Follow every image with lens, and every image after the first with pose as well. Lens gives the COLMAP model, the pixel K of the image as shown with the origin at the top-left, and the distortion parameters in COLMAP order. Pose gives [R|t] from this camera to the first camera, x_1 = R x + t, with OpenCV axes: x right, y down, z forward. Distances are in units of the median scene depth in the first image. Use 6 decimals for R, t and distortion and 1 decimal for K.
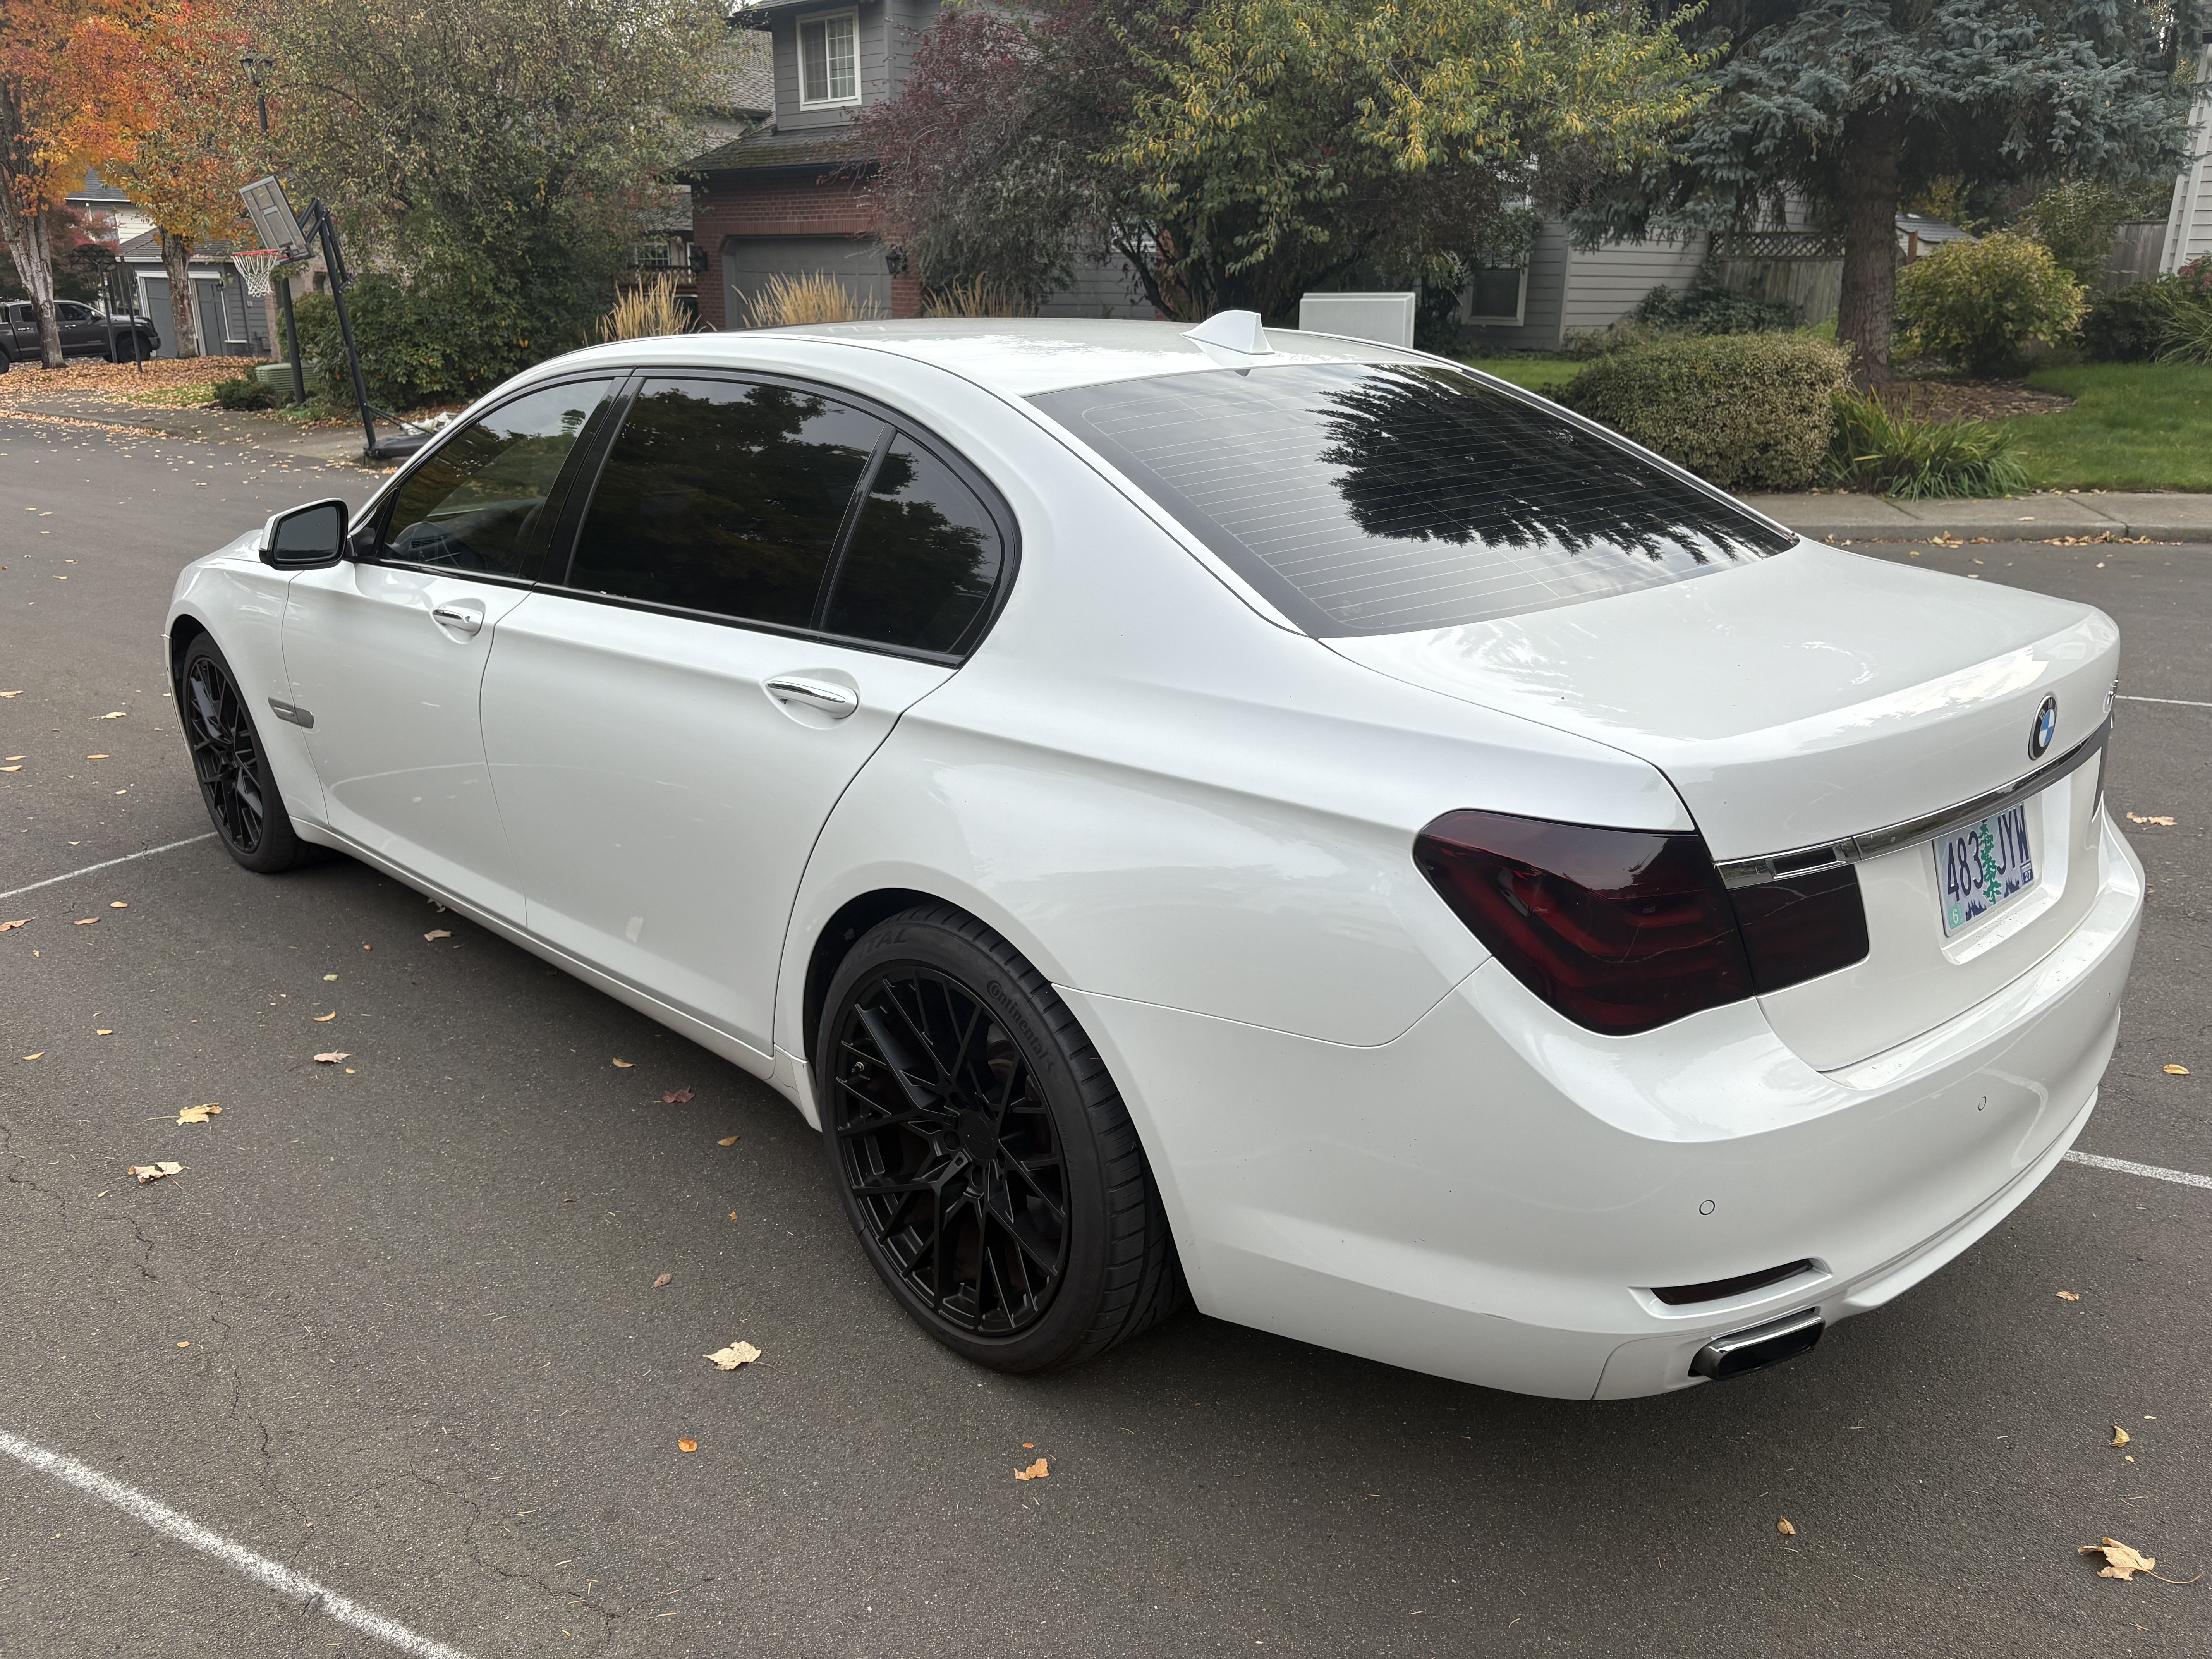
lens RADIAL K [[1680.0, 0, 1106.0], [0, 1680.0, 829.5], [0, 0, 1]] dist [0.045035, -0.060666]
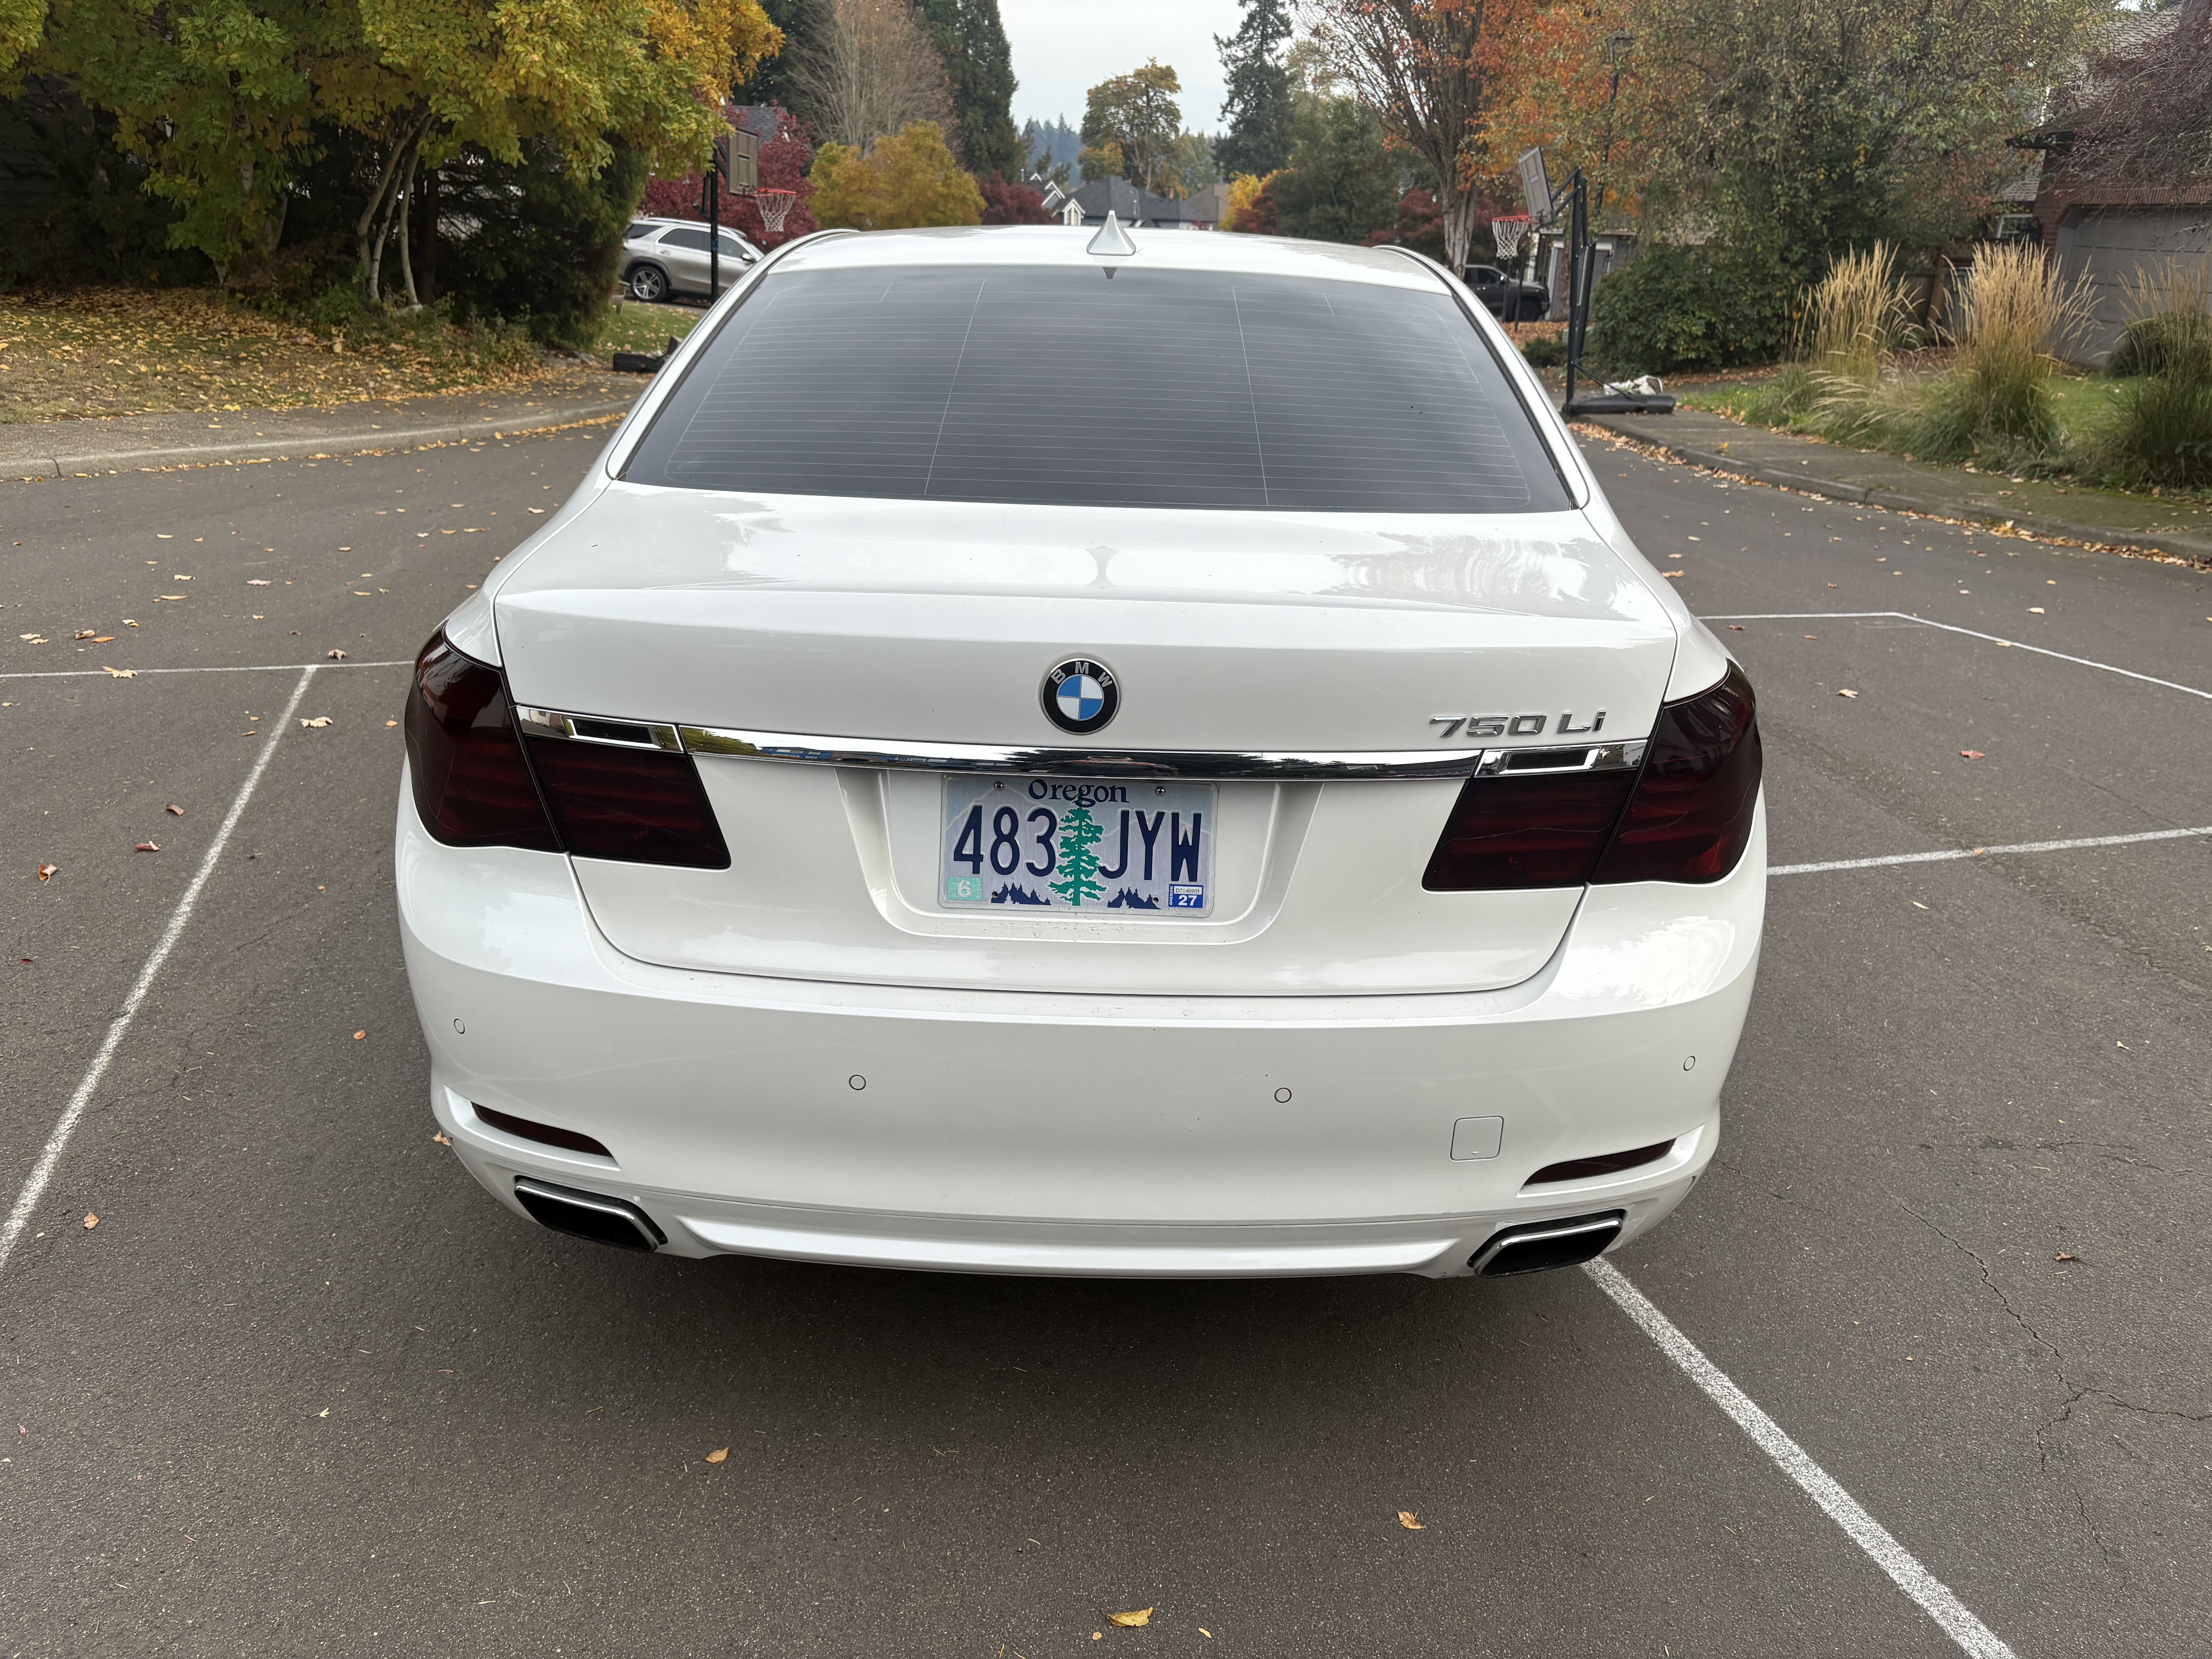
lens RADIAL K [[1680.0, 0, 1106.0], [0, 1680.0, 829.5], [0, 0, 1]] dist [0.045035, -0.060666]
pose [[0.709302, 0.246298, -0.660476, 0.096642], [-0.238671, 0.965543, 0.103745, -0.007371], [0.663270, 0.084050, 0.743646, 0.034958]]
